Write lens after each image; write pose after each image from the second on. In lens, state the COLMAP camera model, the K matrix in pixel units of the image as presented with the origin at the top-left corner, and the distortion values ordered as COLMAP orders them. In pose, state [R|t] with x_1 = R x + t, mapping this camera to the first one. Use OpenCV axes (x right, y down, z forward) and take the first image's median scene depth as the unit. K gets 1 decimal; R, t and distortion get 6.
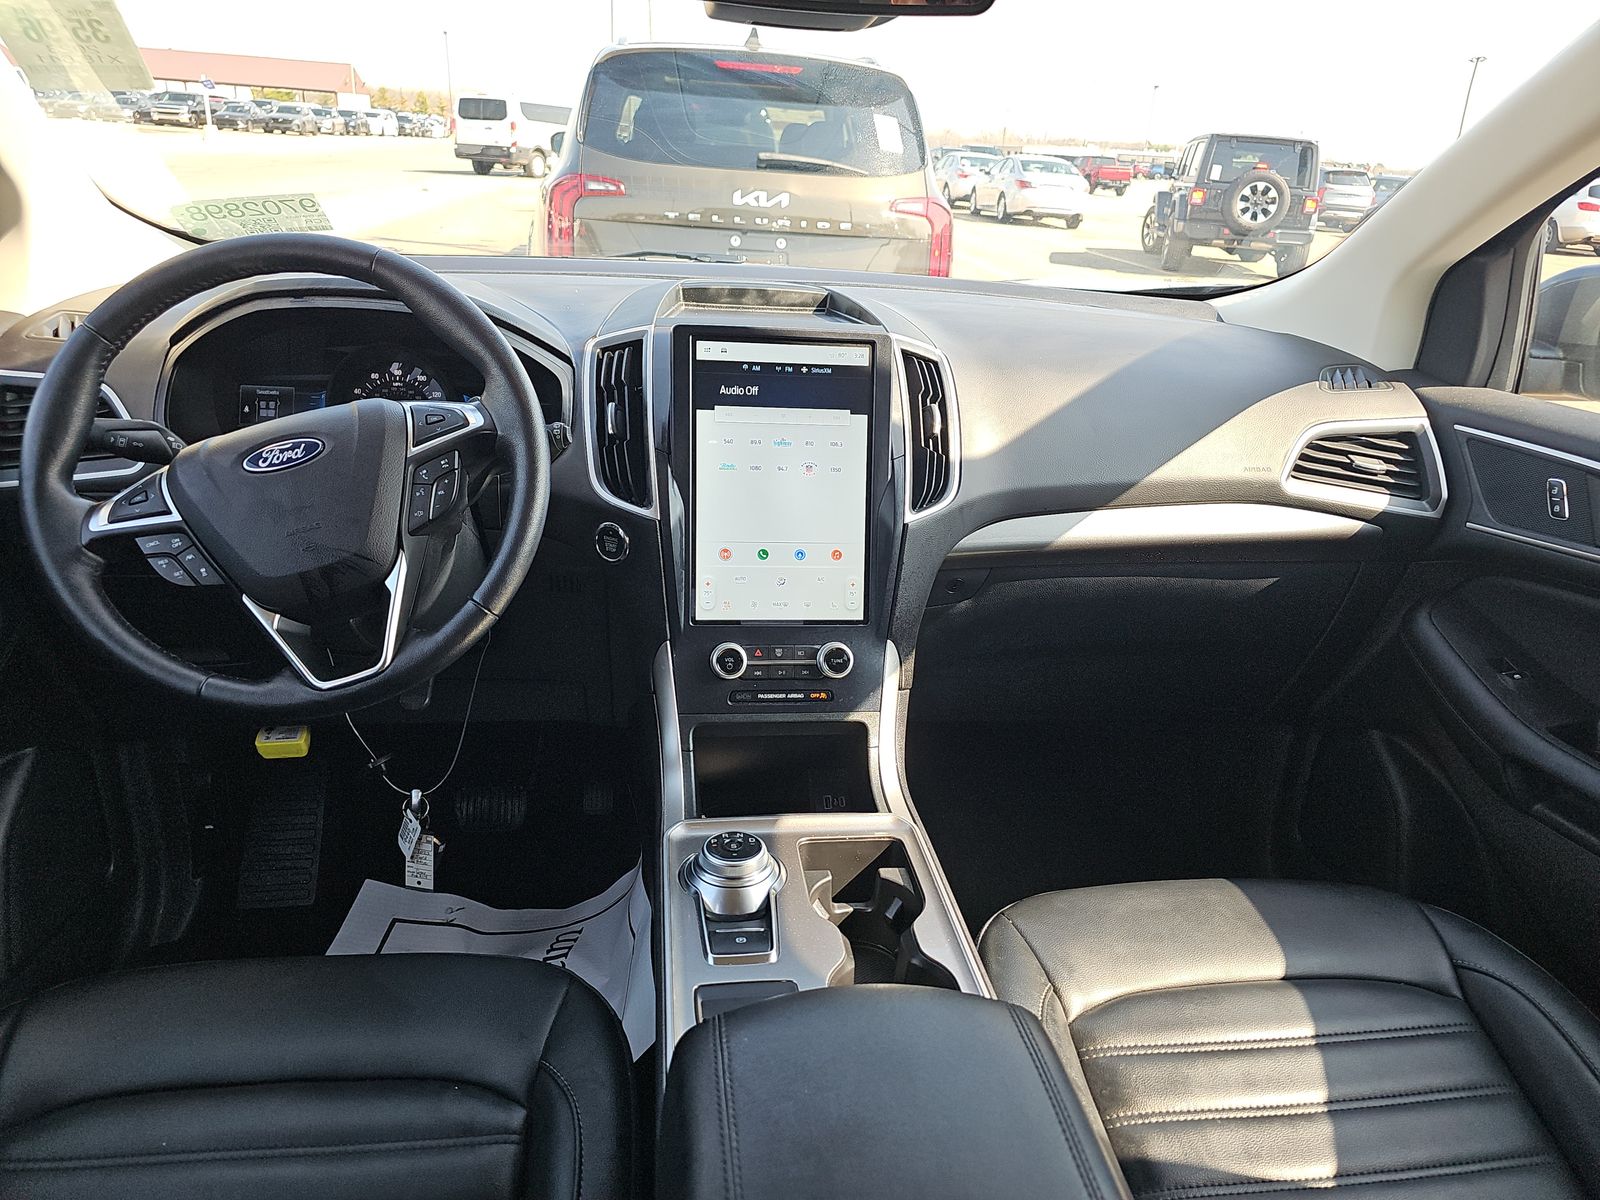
lens RADIAL K [[1052.1, 0, 800.2], [0, 1052.1, 588.5], [0, 0, 1]] dist [0.041417, -0.003565]
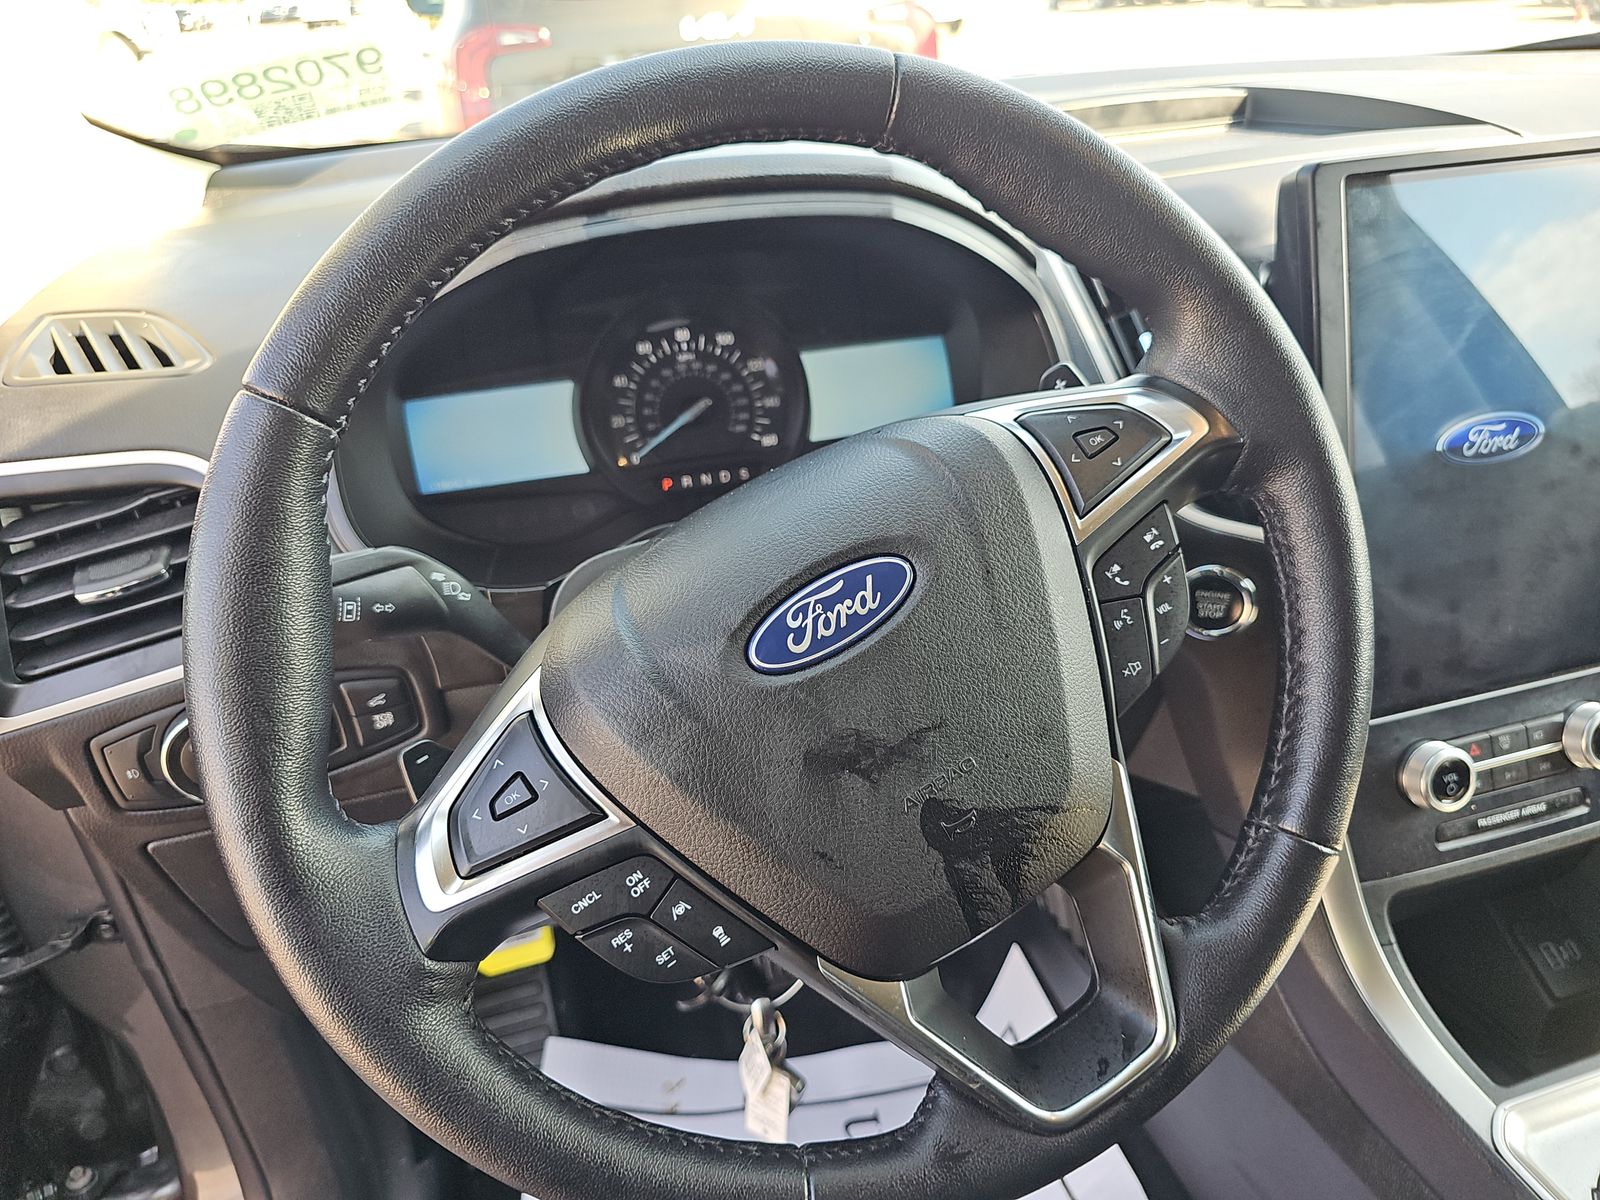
lens RADIAL K [[1071.5, 0, 800.0], [0, 1071.5, 600.0], [0, 0, 1]] dist [0.009475, -0.000573]
pose [[0.983447, -0.167313, 0.069555, -0.382290], [0.156913, 0.978366, 0.134826, -0.135793], [-0.090609, -0.121681, 0.988425, 0.434189]]
